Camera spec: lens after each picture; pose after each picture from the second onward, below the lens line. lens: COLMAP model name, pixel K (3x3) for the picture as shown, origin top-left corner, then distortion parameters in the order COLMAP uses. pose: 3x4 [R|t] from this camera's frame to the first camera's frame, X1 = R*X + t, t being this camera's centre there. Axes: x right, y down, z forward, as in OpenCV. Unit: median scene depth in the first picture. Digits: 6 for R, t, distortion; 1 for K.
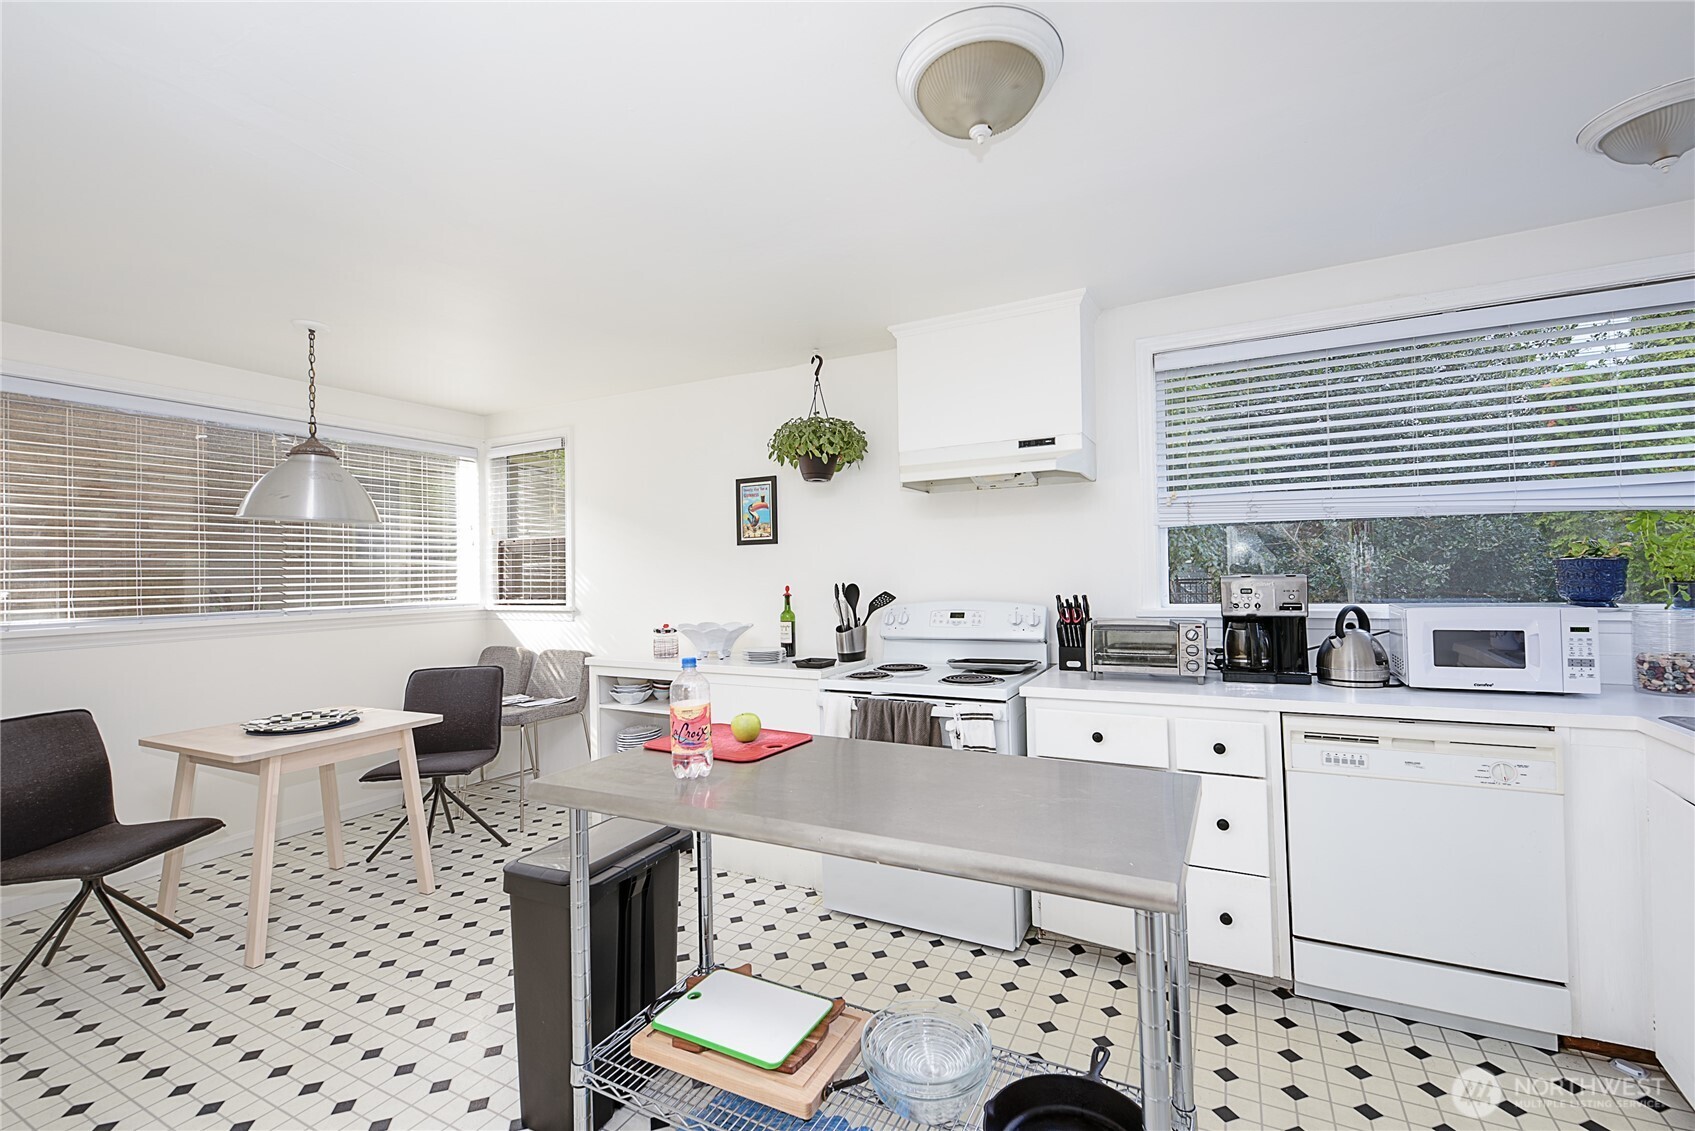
lens RADIAL K [[722.9, 0, 859.1], [0, 722.9, 563.9], [0, 0, 1]] dist [0.018413, -0.009226]
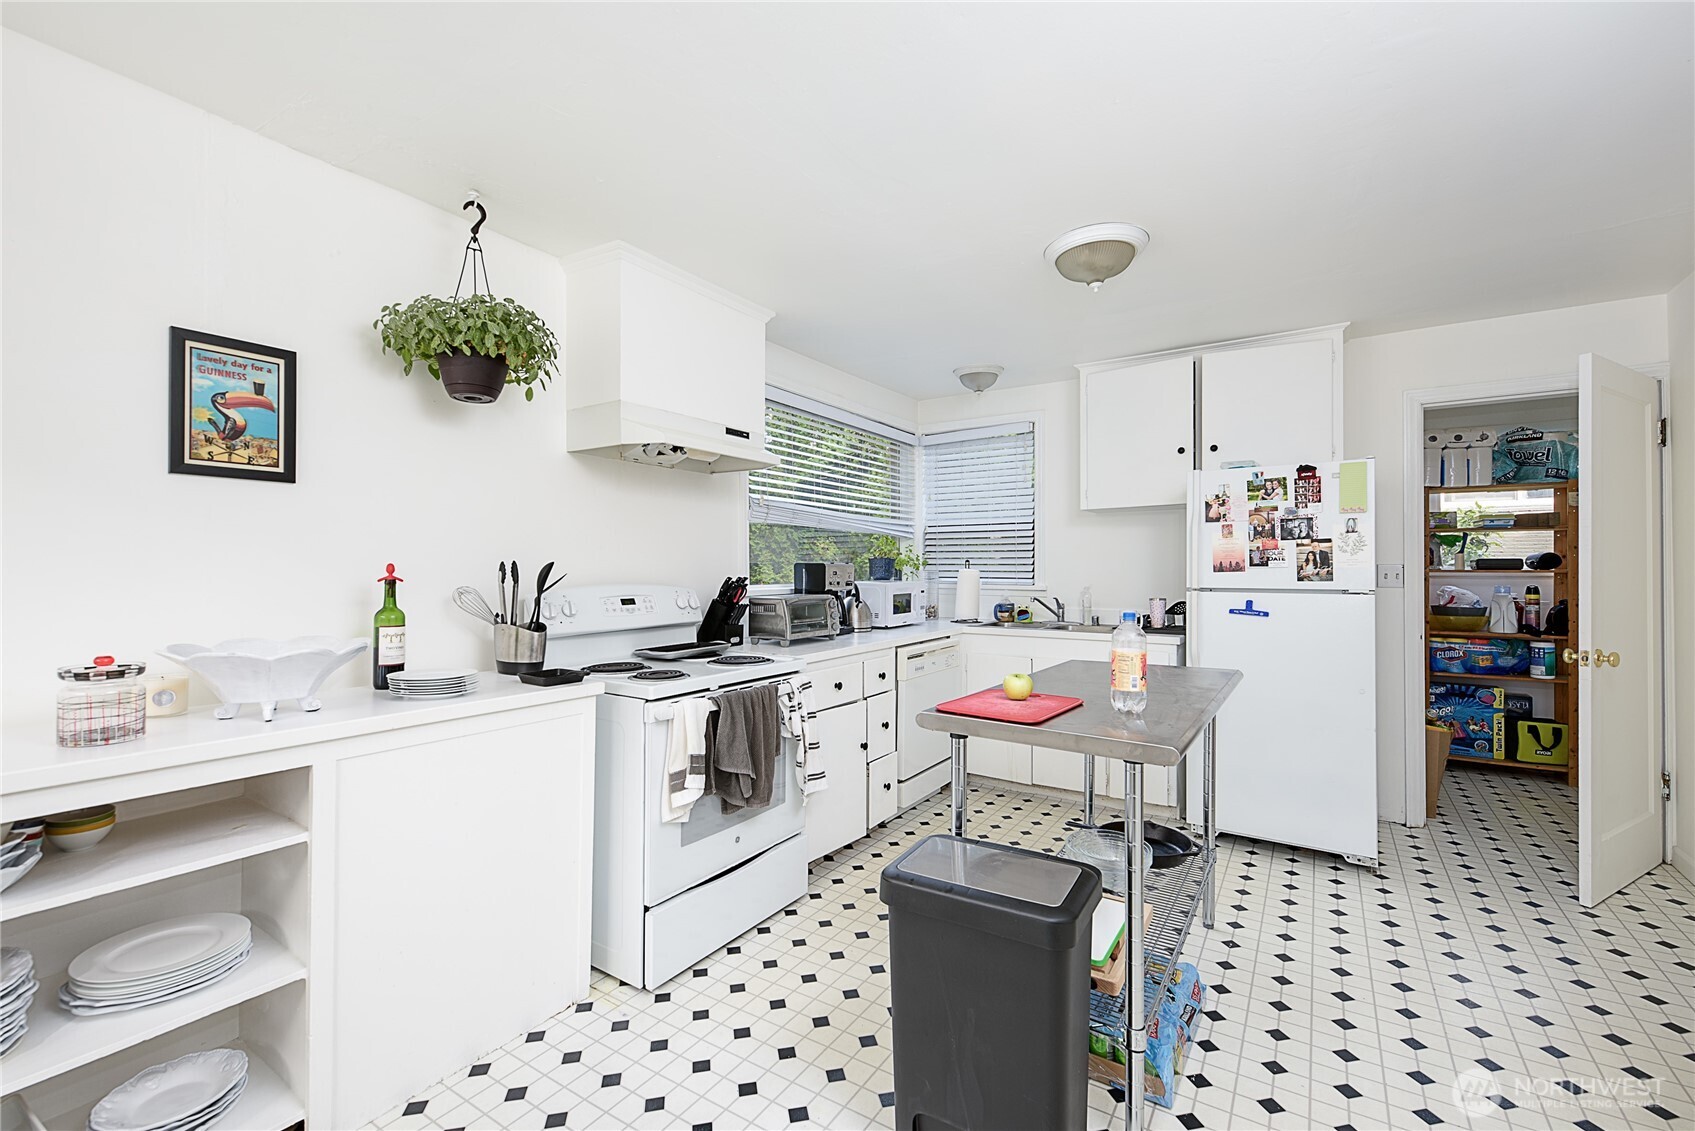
lens RADIAL K [[722.9, 0, 859.1], [0, 722.9, 563.9], [0, 0, 1]] dist [0.018413, -0.009226]
pose [[0.086881, 0.026262, 0.995872, -0.636933], [-0.016771, 0.999549, -0.024896, 0.038540], [-0.996077, -0.014539, 0.087283, 0.584211]]
